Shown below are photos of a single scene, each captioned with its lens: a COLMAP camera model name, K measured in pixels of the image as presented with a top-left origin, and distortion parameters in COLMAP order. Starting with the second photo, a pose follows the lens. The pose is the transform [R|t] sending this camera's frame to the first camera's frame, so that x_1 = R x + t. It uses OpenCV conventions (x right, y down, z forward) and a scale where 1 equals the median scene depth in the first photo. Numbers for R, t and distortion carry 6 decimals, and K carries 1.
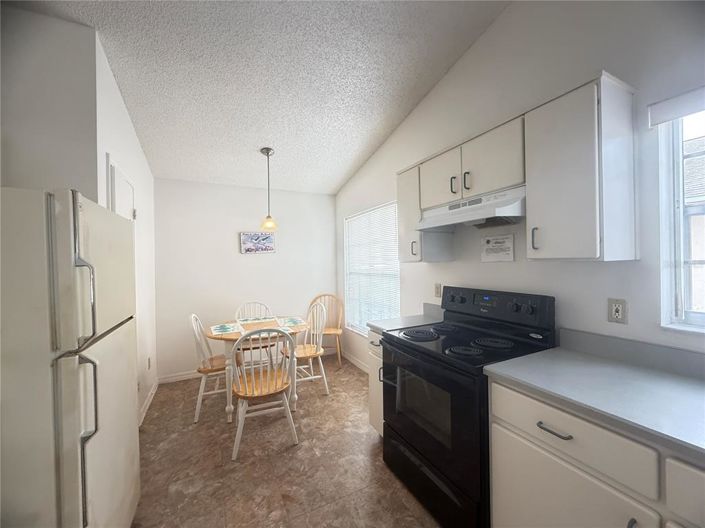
lens RADIAL K [[279.4, 0, 349.6], [0, 279.4, 262.6], [0, 0, 1]] dist [-0.001213, -0.000062]
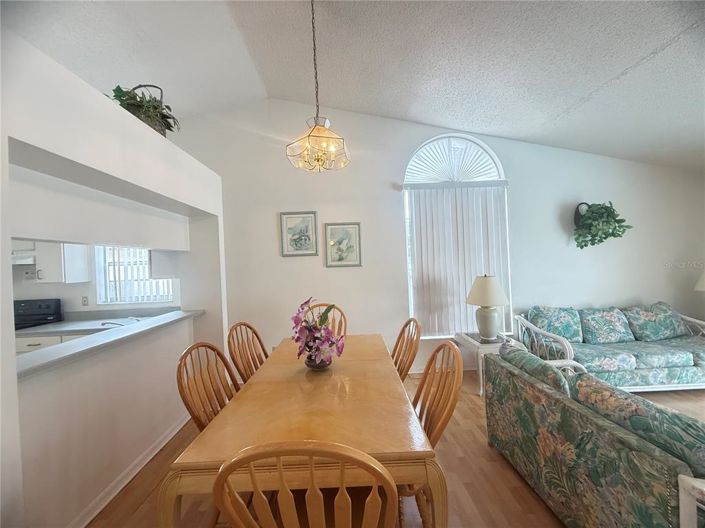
lens RADIAL K [[279.4, 0, 349.6], [0, 279.4, 262.6], [0, 0, 1]] dist [-0.001213, -0.000062]
pose [[0.418170, -0.002535, 0.908365, -0.292149], [0.038080, 0.999166, -0.014742, -0.041337], [-0.907570, 0.040756, 0.417917, -1.825678]]
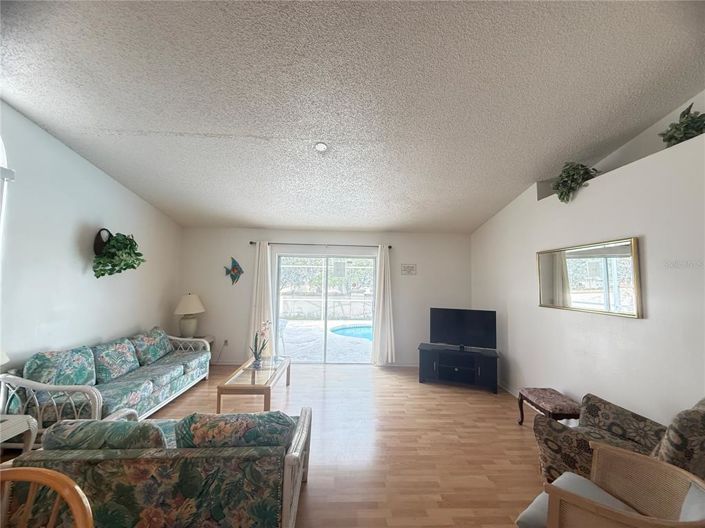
lens RADIAL K [[279.4, 0, 349.6], [0, 279.4, 262.6], [0, 0, 1]] dist [-0.001213, -0.000062]
pose [[-0.912550, 0.021722, 0.408388, -0.017980], [-0.005809, 0.997799, -0.066054, -0.098045], [-0.408924, -0.062650, -0.910415, -1.497908]]
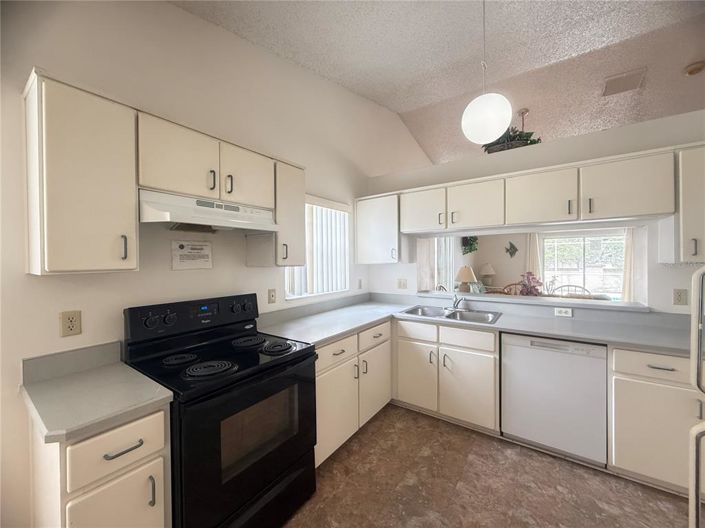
lens RADIAL K [[279.4, 0, 349.6], [0, 279.4, 262.6], [0, 0, 1]] dist [-0.001213, -0.000062]
pose [[-0.478768, 0.010638, 0.877877, -0.601749], [0.018069, 0.999834, -0.002262, -0.015058], [-0.877756, 0.014779, -0.478881, 1.089795]]
